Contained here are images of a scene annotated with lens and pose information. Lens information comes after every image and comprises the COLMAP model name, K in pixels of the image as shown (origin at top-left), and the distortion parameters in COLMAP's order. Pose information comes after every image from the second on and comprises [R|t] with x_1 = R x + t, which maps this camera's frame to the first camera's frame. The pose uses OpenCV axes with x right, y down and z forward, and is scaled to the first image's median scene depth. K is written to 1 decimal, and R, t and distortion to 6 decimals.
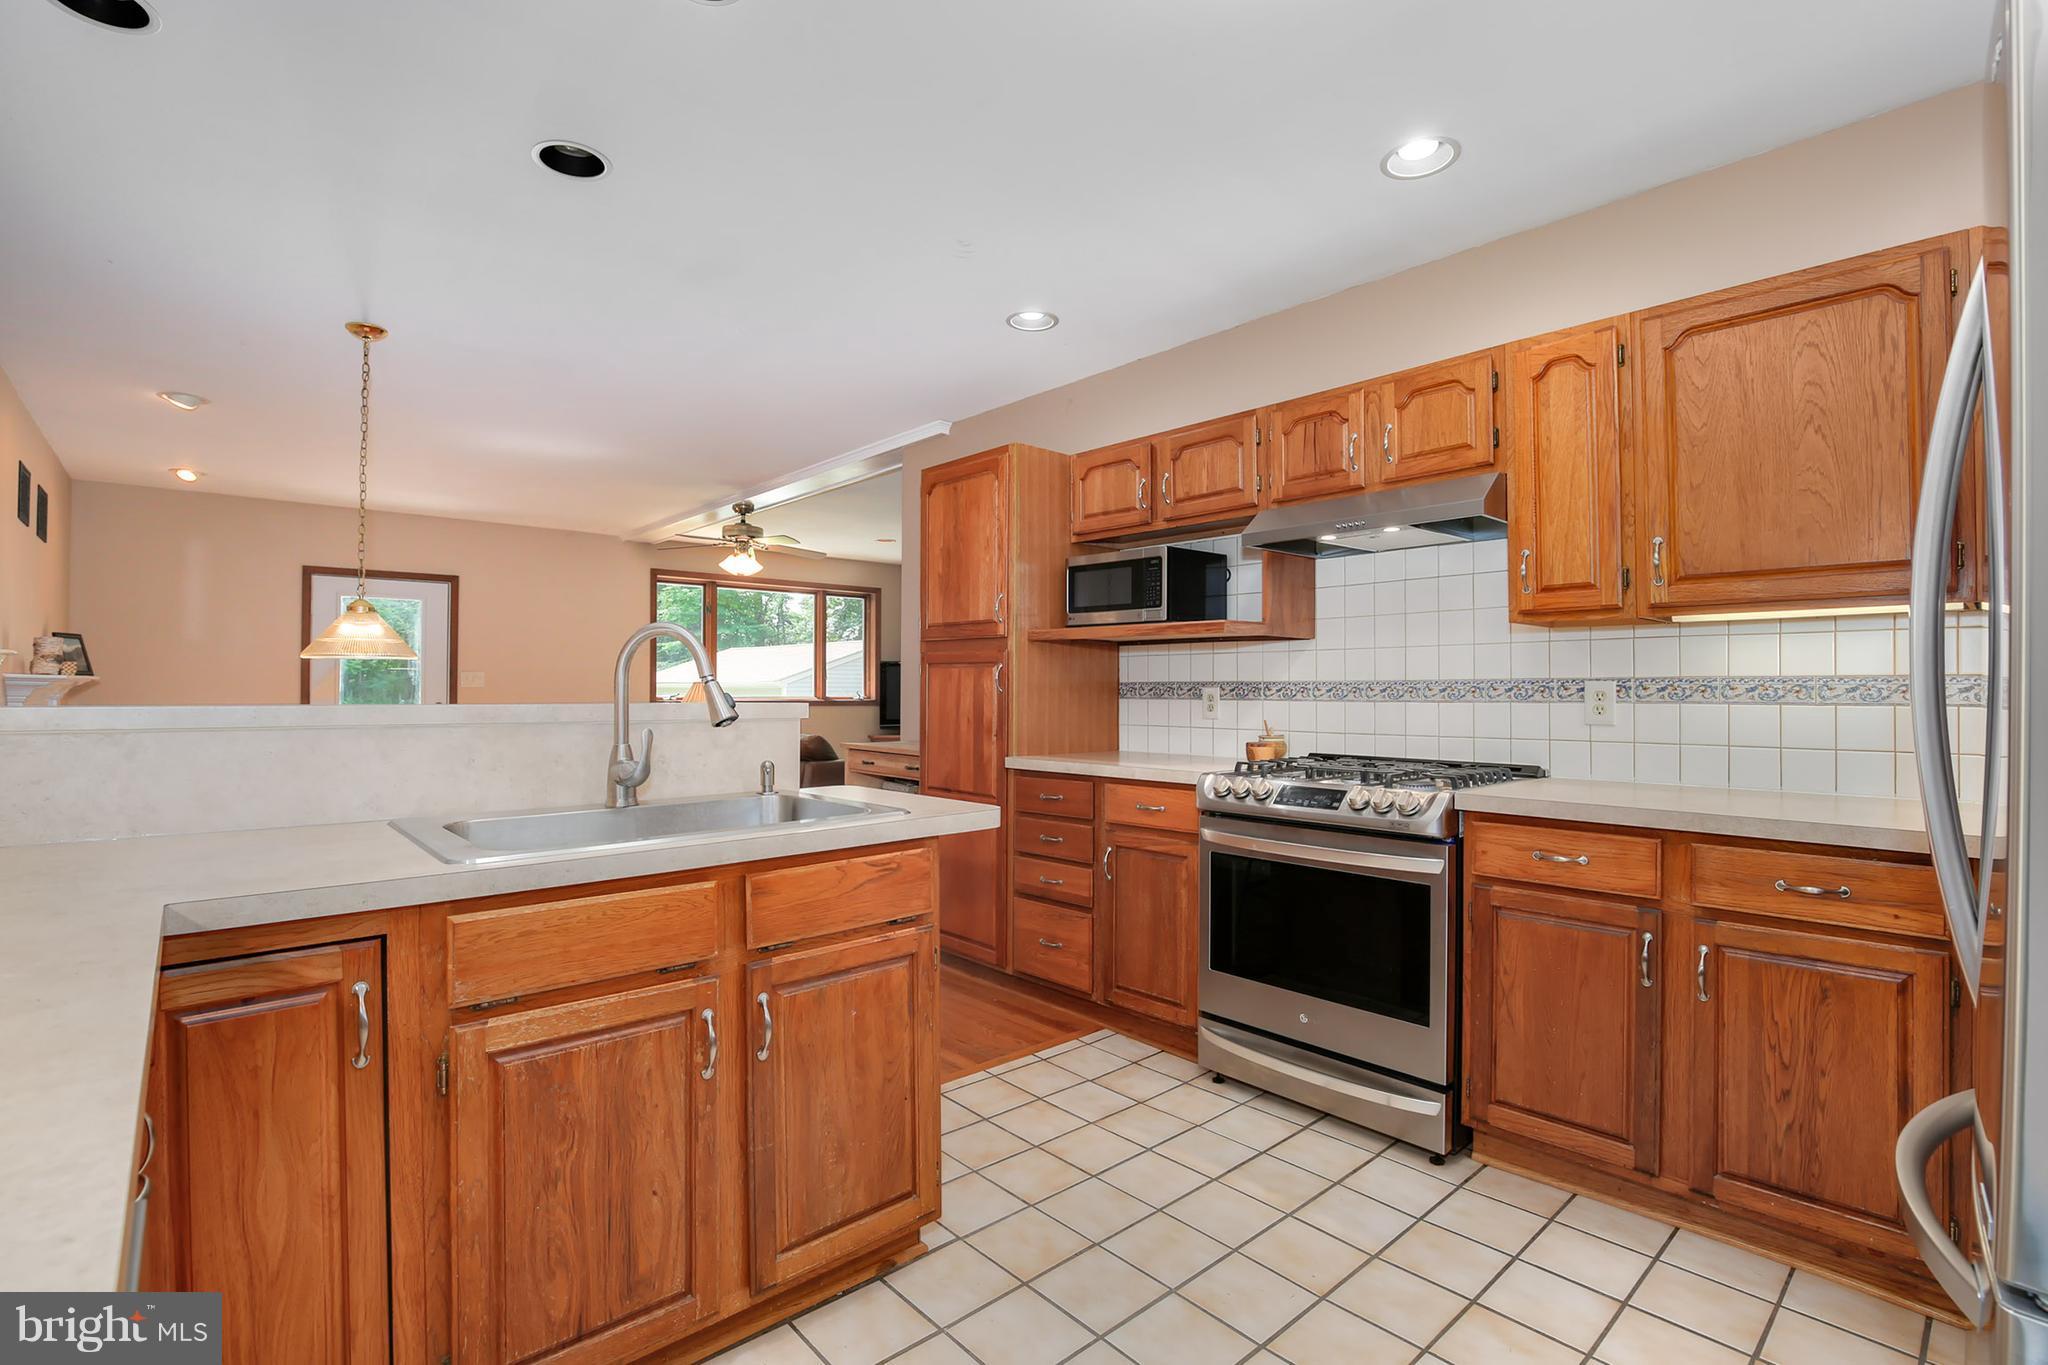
lens RADIAL K [[951.0, 0, 1024.7], [0, 951.0, 684.9], [0, 0, 1]] dist [0.004711, 0.000359]
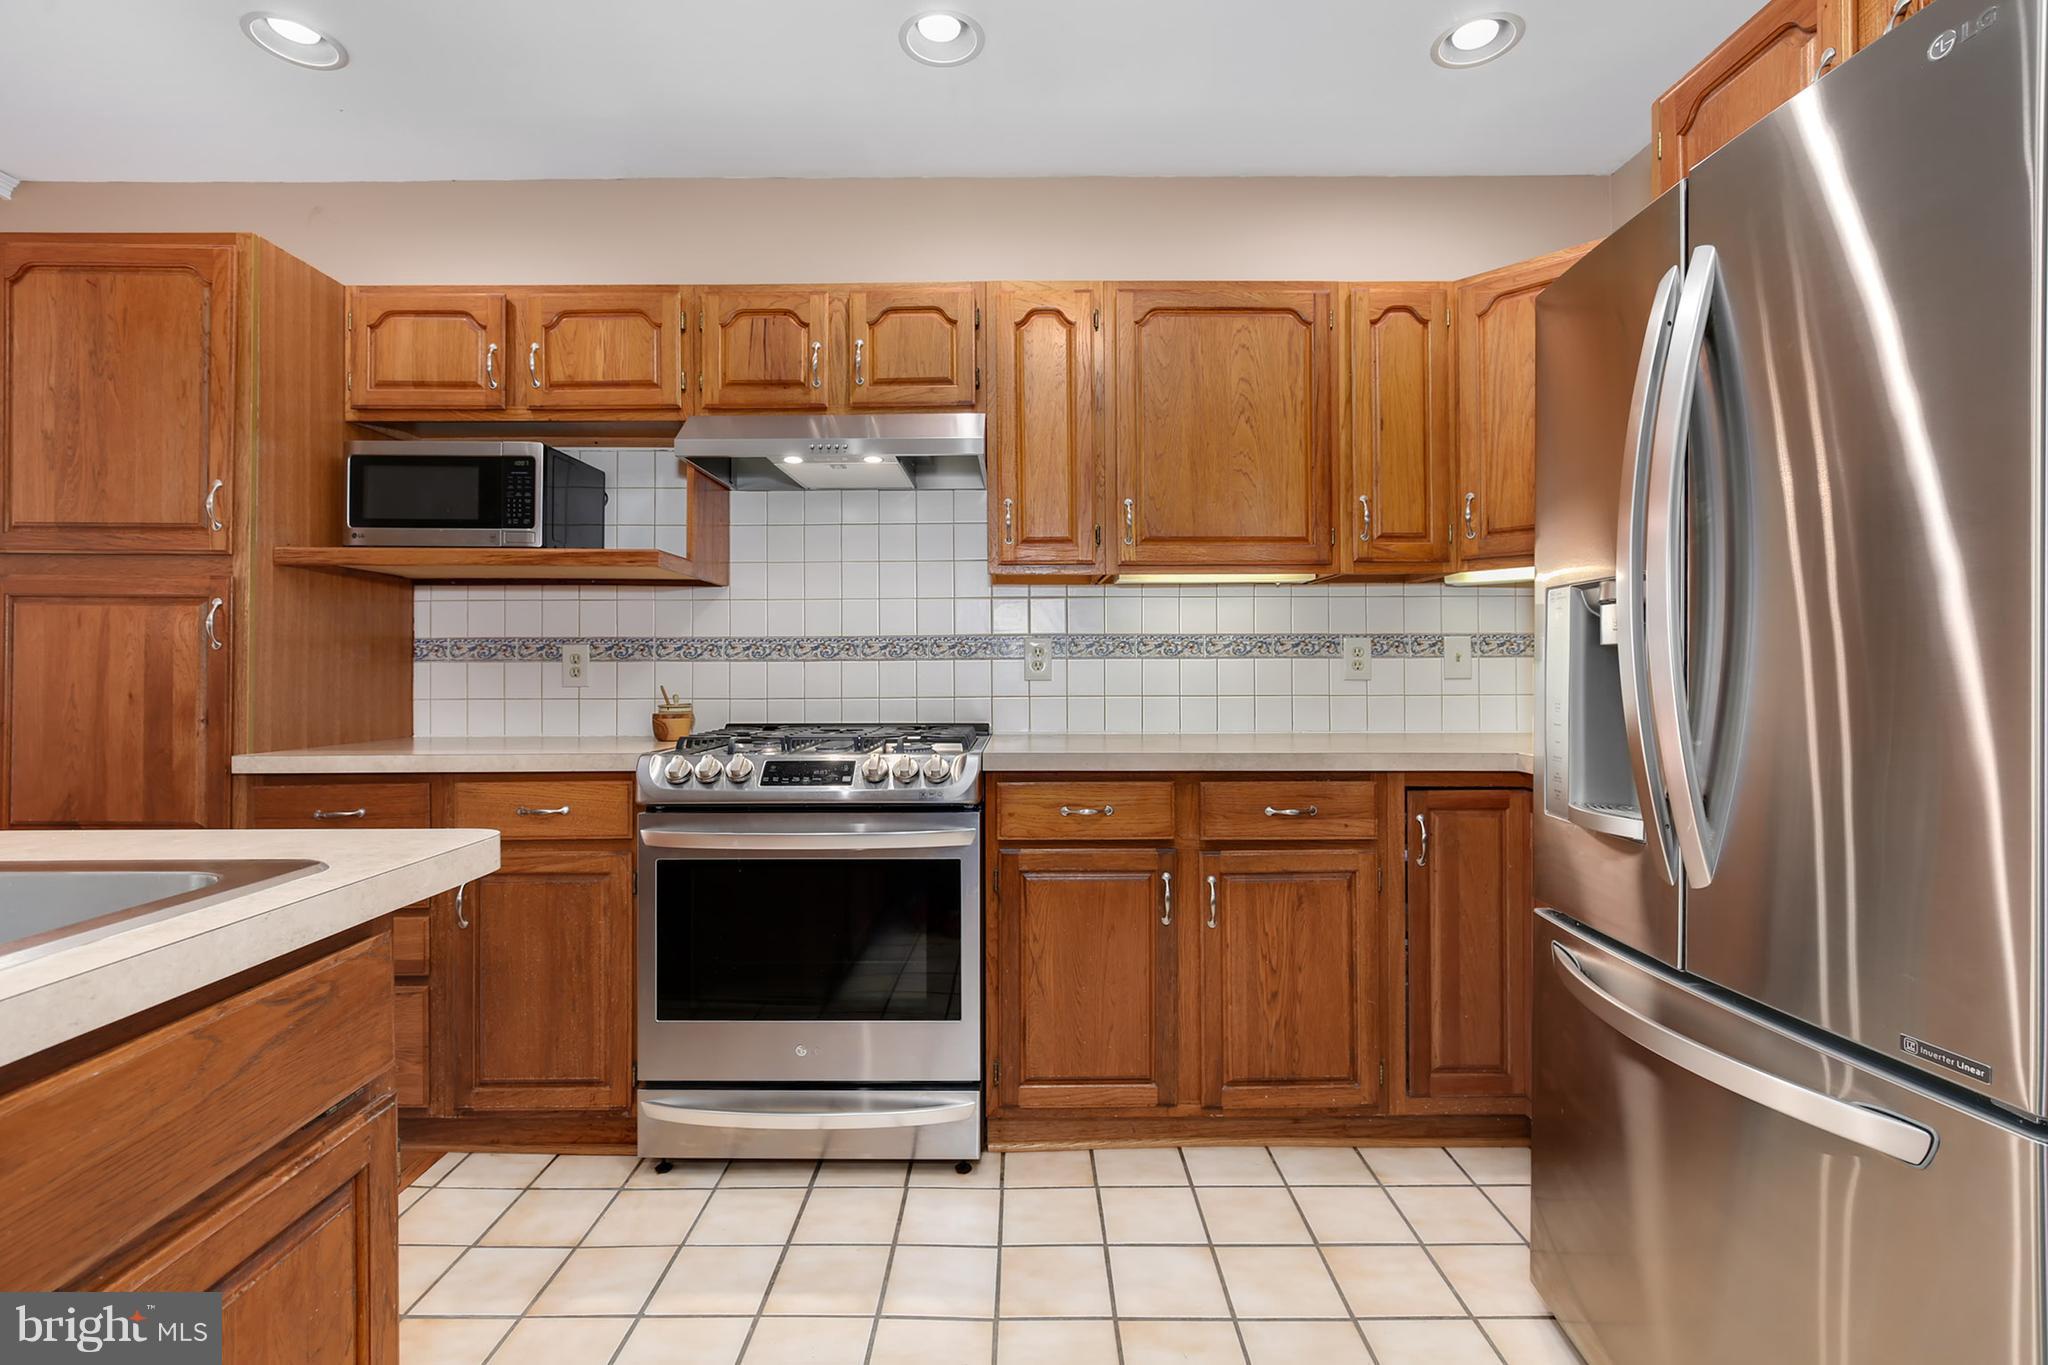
lens RADIAL K [[951.0, 0, 1016.9], [0, 951.0, 662.5], [0, 0, 1]] dist [0.004711, 0.000359]
pose [[0.681051, 0.003552, 0.732227, -0.167187], [-0.000230, 0.999989, -0.004637, 0.027644], [-0.732236, 0.002989, 0.681045, 0.319106]]
